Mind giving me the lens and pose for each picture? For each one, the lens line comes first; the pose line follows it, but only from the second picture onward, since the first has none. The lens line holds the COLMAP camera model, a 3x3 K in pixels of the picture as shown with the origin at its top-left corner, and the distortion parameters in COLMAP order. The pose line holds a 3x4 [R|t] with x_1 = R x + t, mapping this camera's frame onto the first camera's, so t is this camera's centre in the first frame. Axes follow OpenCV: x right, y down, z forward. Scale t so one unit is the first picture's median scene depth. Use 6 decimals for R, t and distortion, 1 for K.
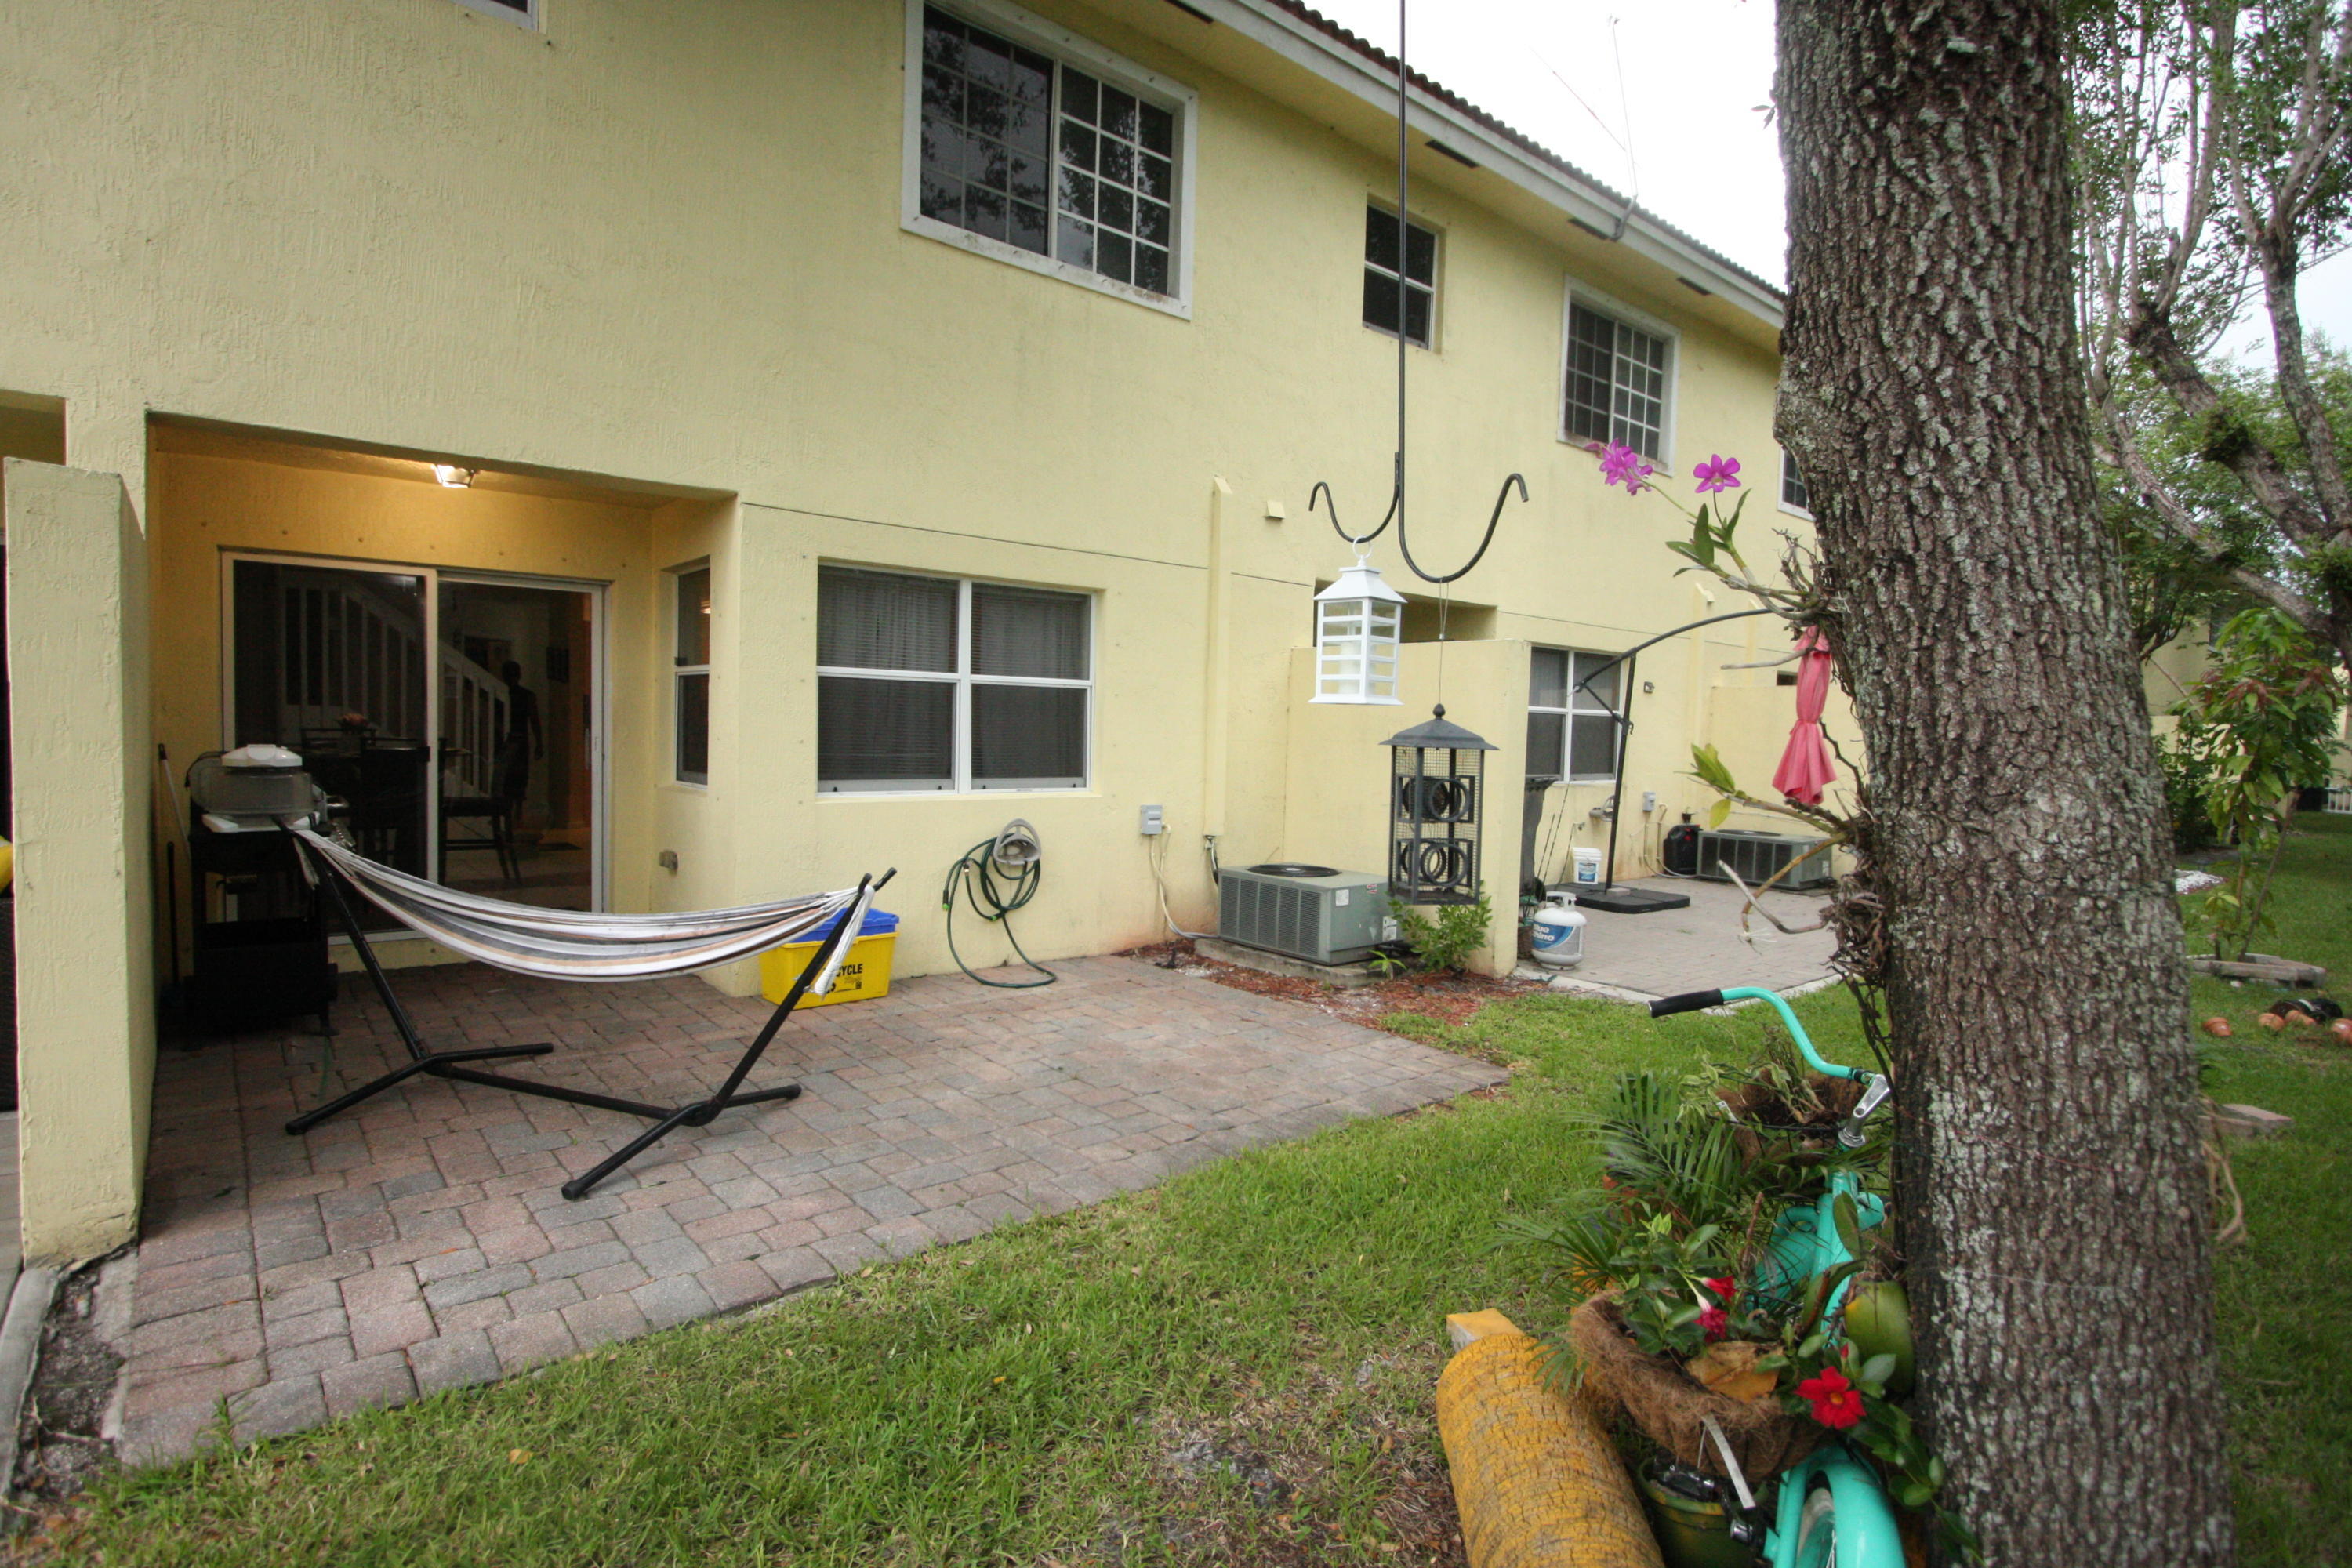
lens RADIAL K [[1161.2, 0, 1160.6], [0, 1161.2, 788.8], [0, 0, 1]] dist [-0.009860, 0.000922]
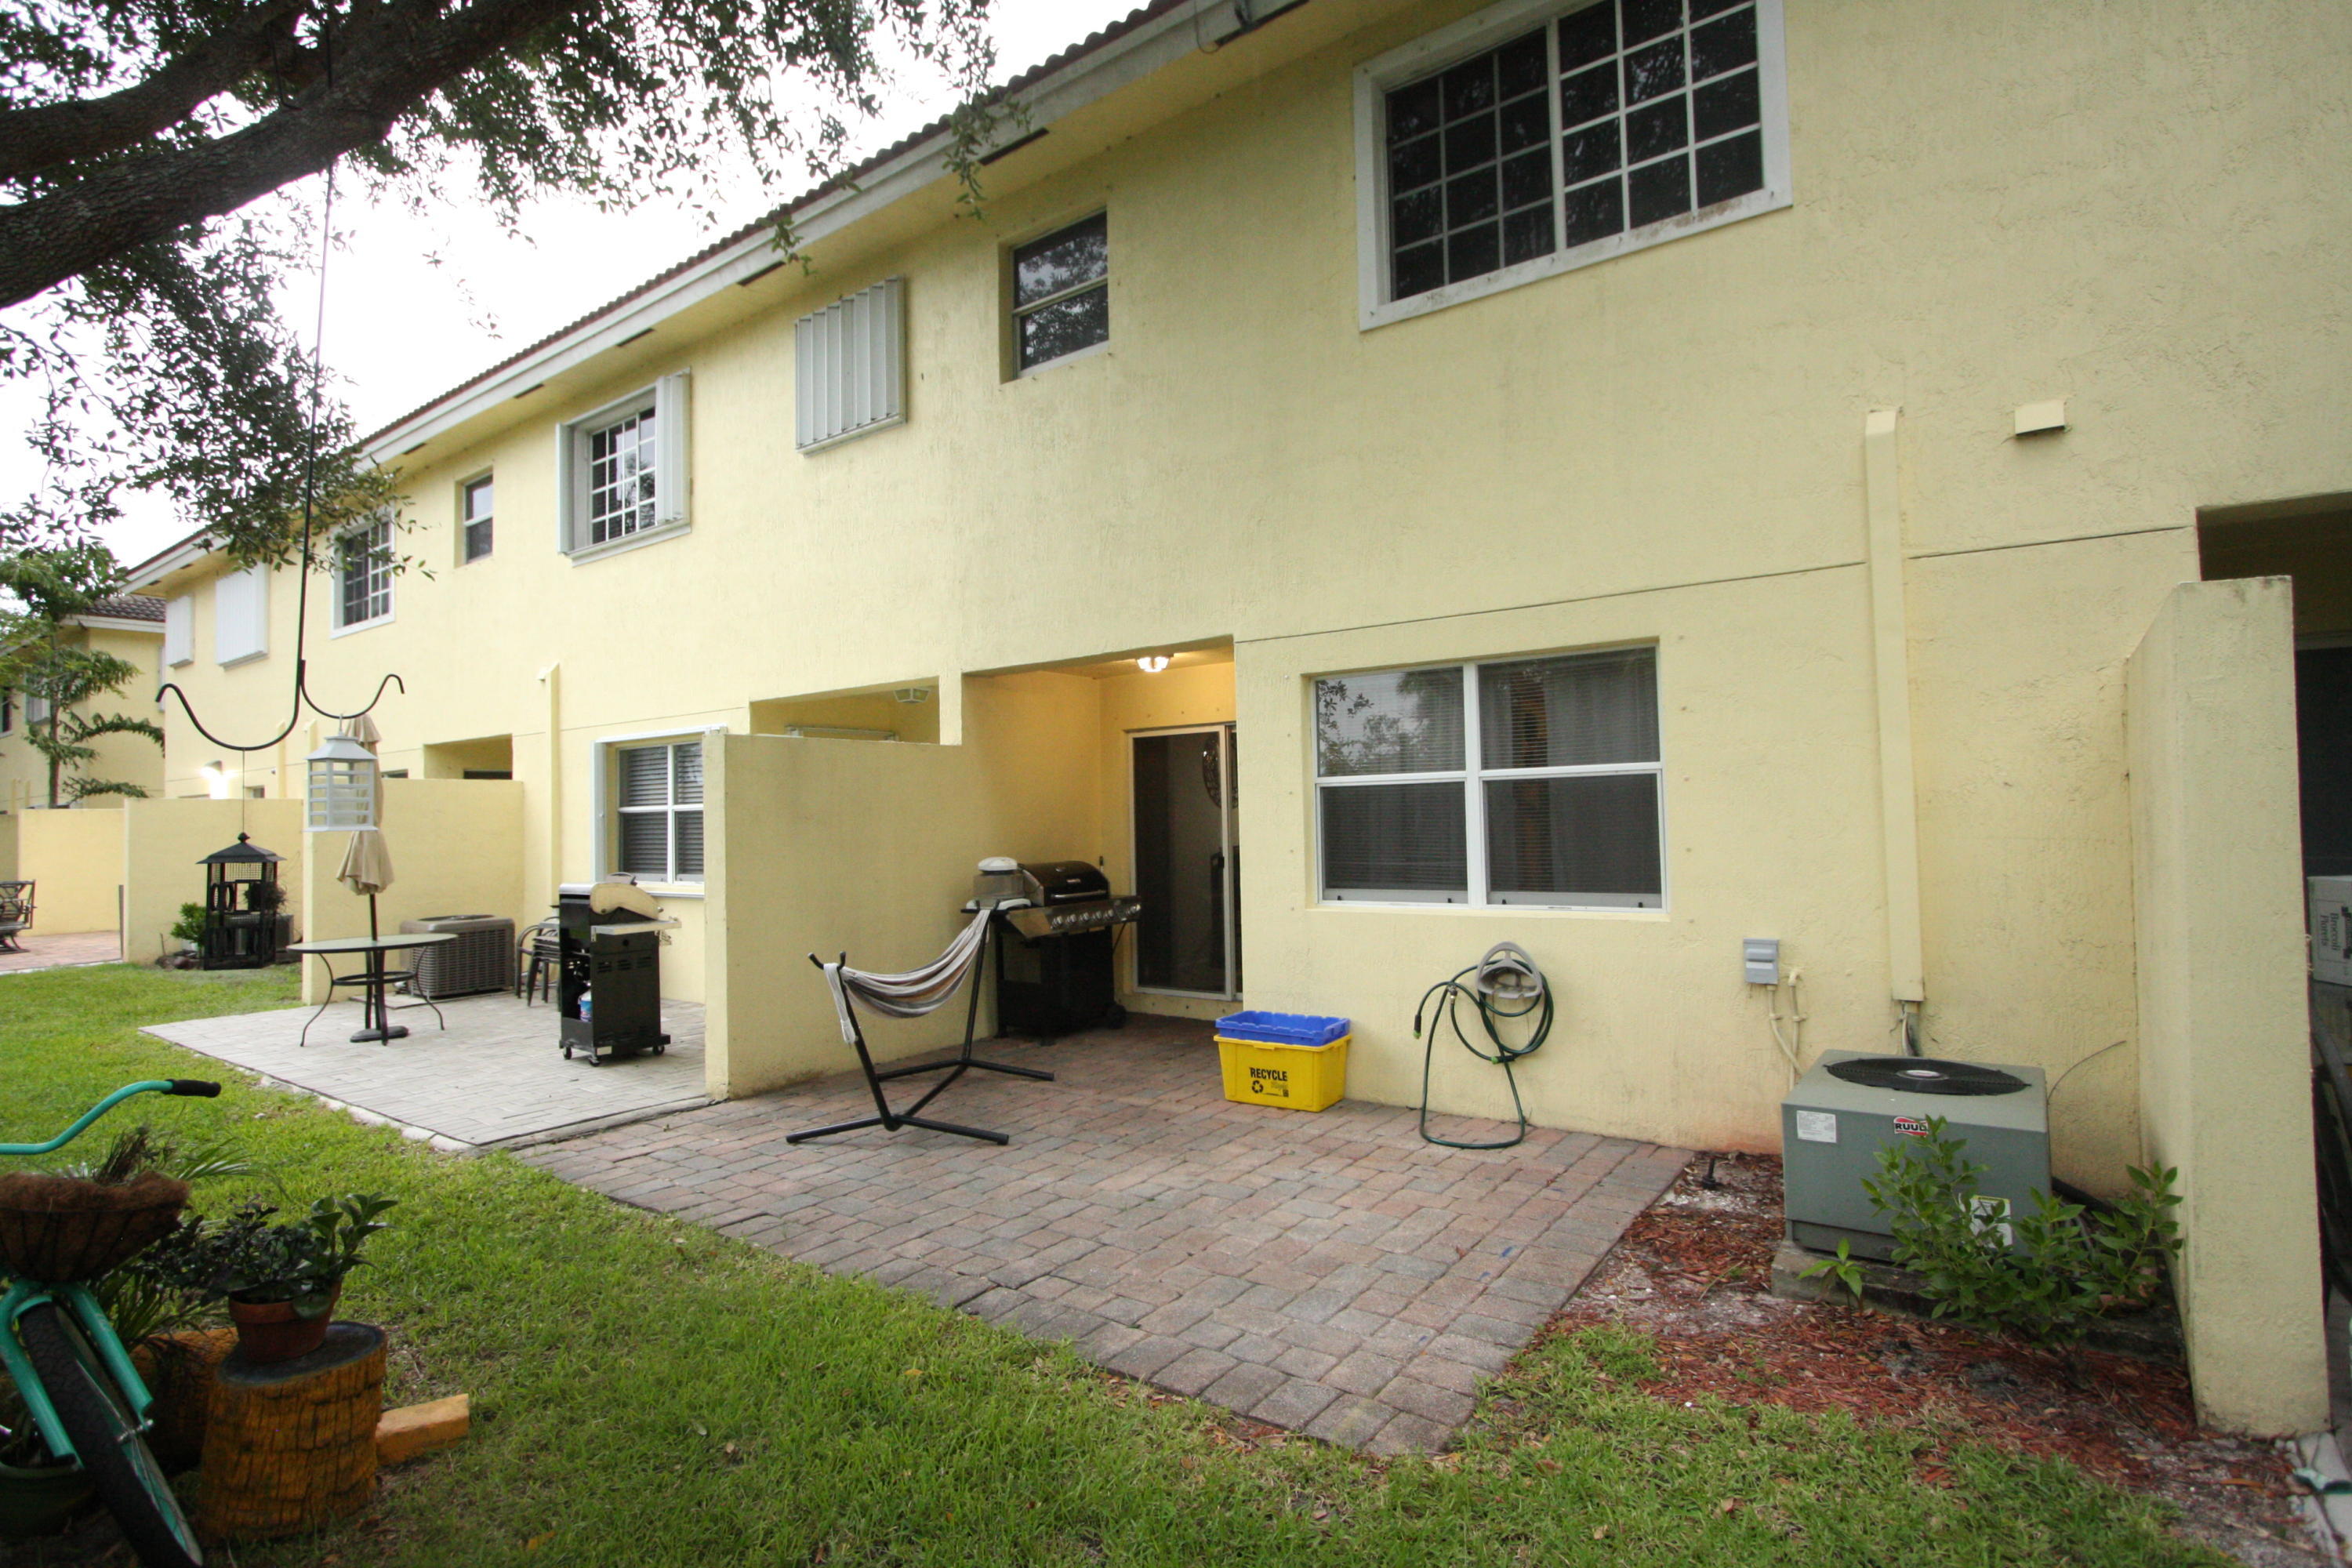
lens RADIAL K [[1161.2, 0, 1168.4], [0, 1161.2, 791.9], [0, 0, 1]] dist [-0.009860, 0.000922]
pose [[0.243338, -0.057205, -0.968253, 0.626749], [-0.027669, 0.997444, -0.065883, -0.019509], [0.969547, 0.042822, 0.241133, 0.575617]]
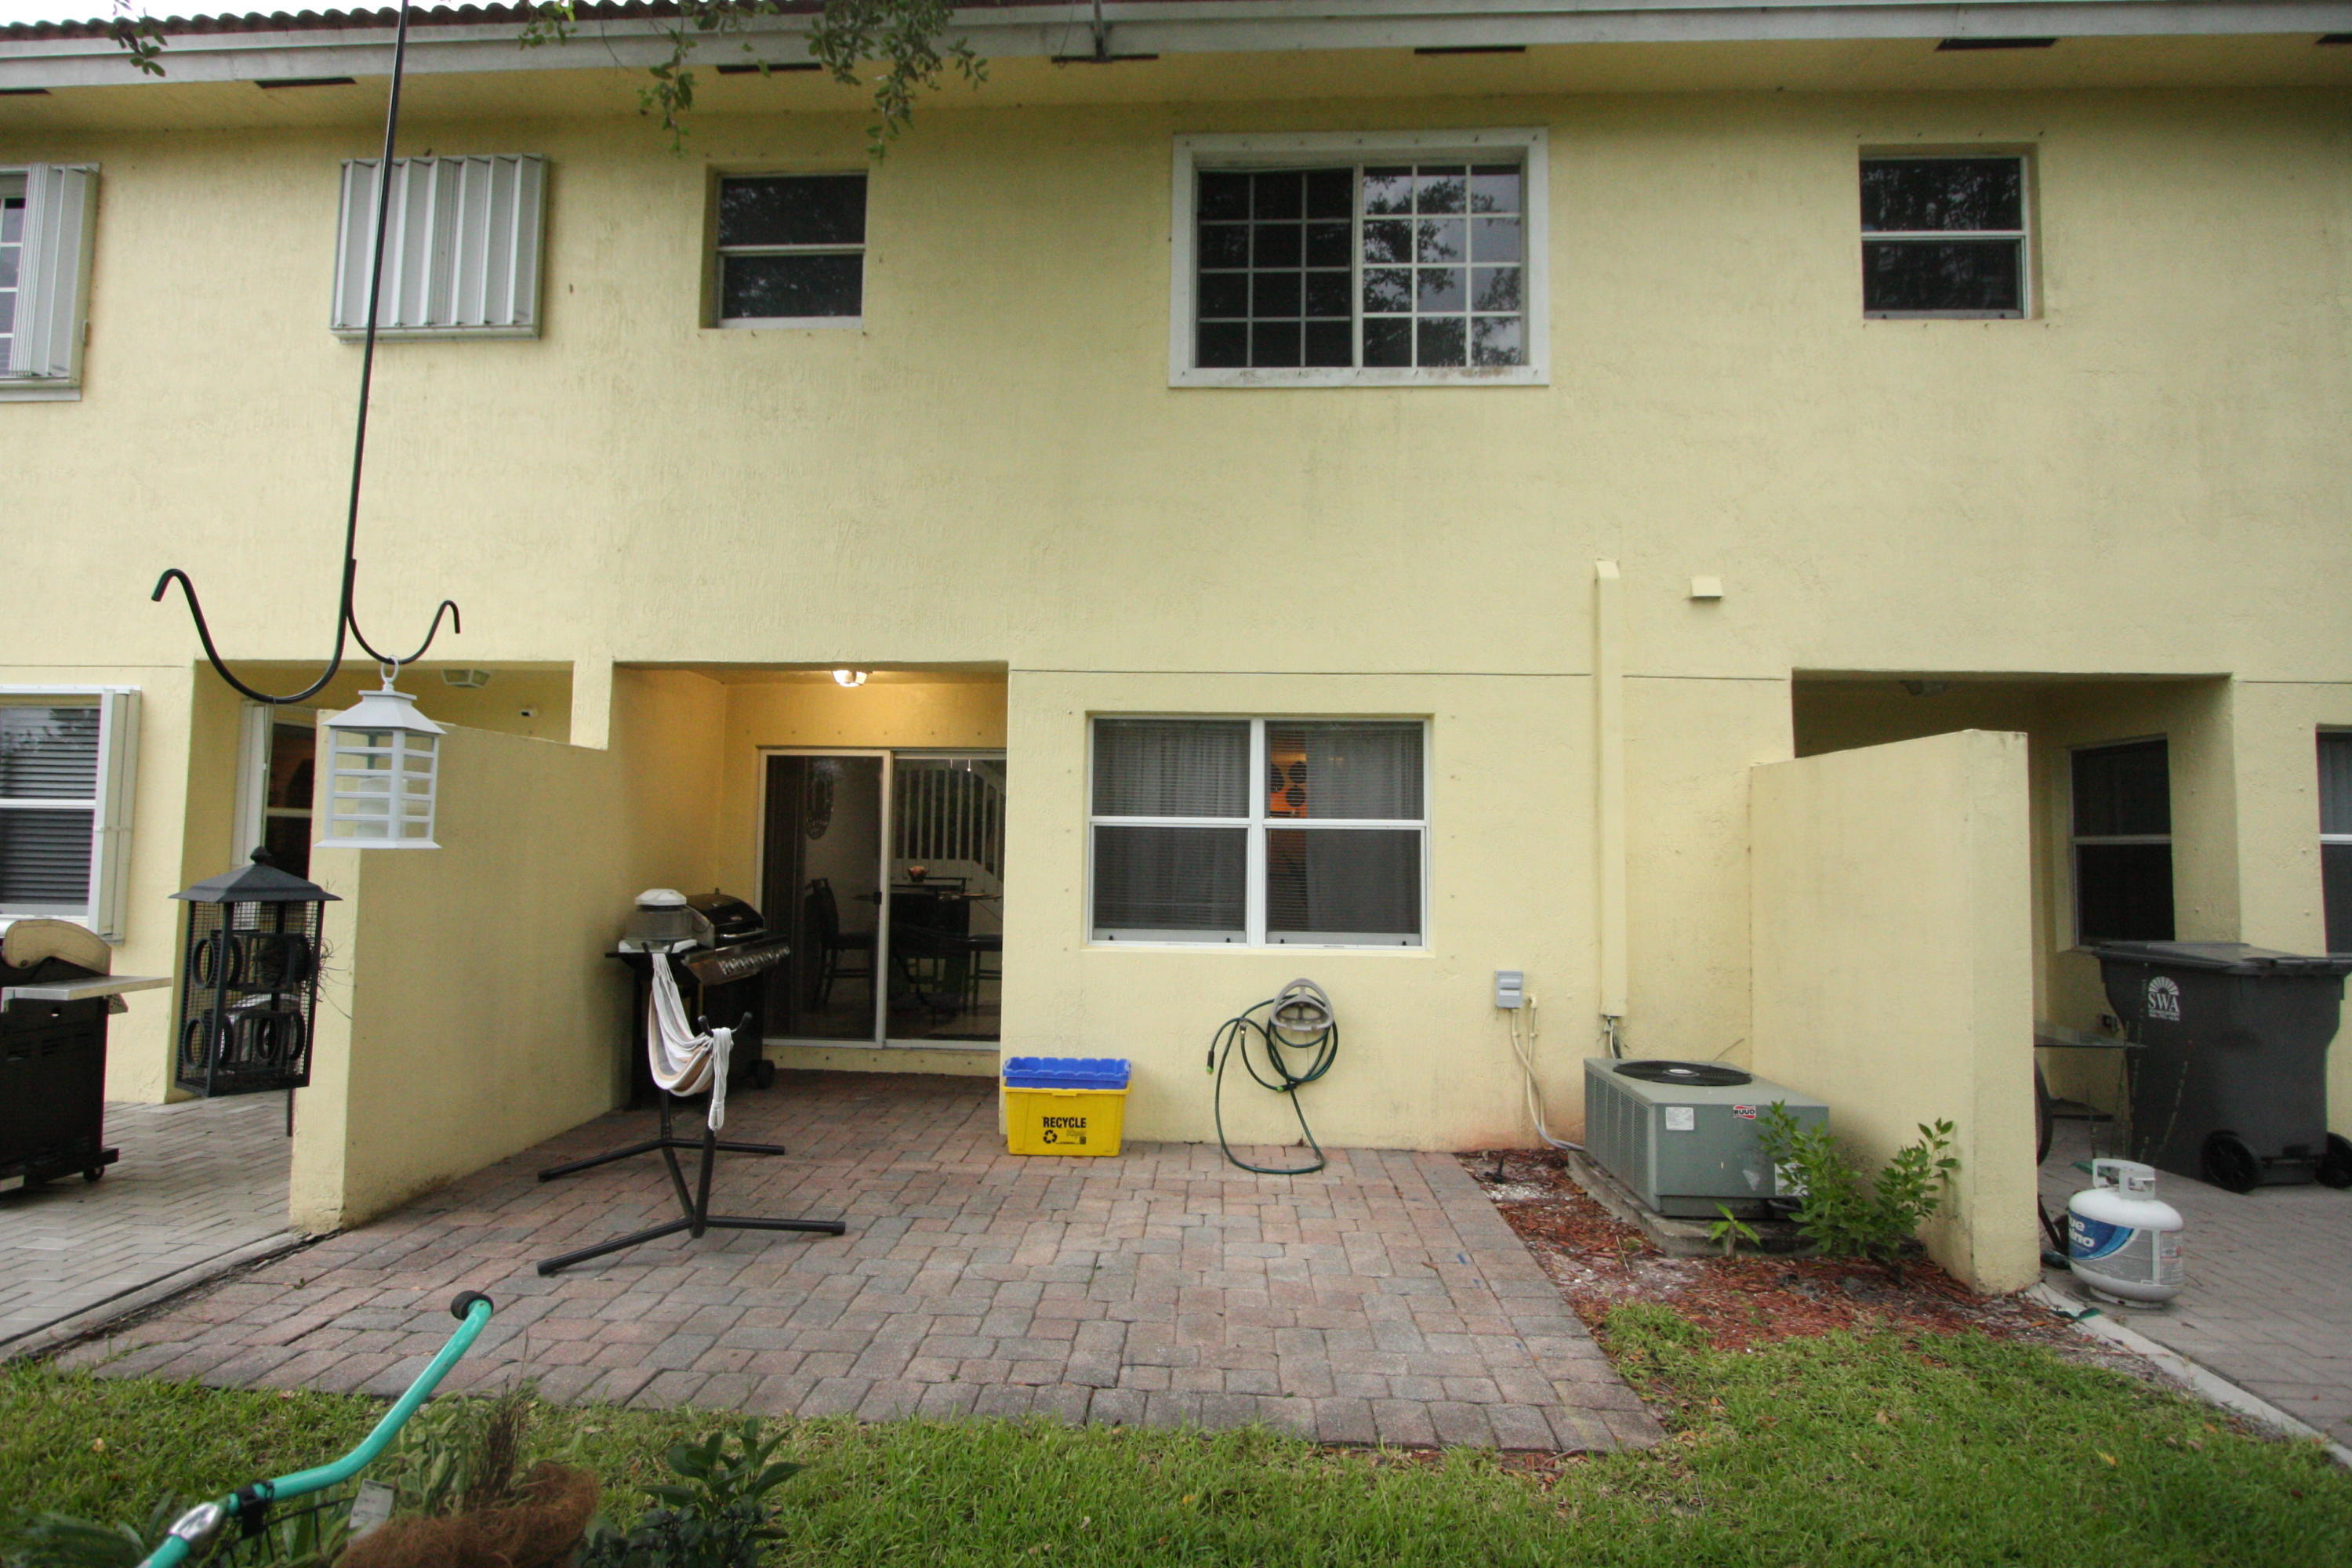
lens RADIAL K [[1161.2, 0, 1163.8], [0, 1161.2, 786.9], [0, 0, 1]] dist [-0.009860, 0.000922]
pose [[0.737009, -0.053803, -0.673738, 0.412609], [-0.033578, 0.992681, -0.116003, -0.013198], [0.675048, 0.108118, 0.729808, 0.267483]]
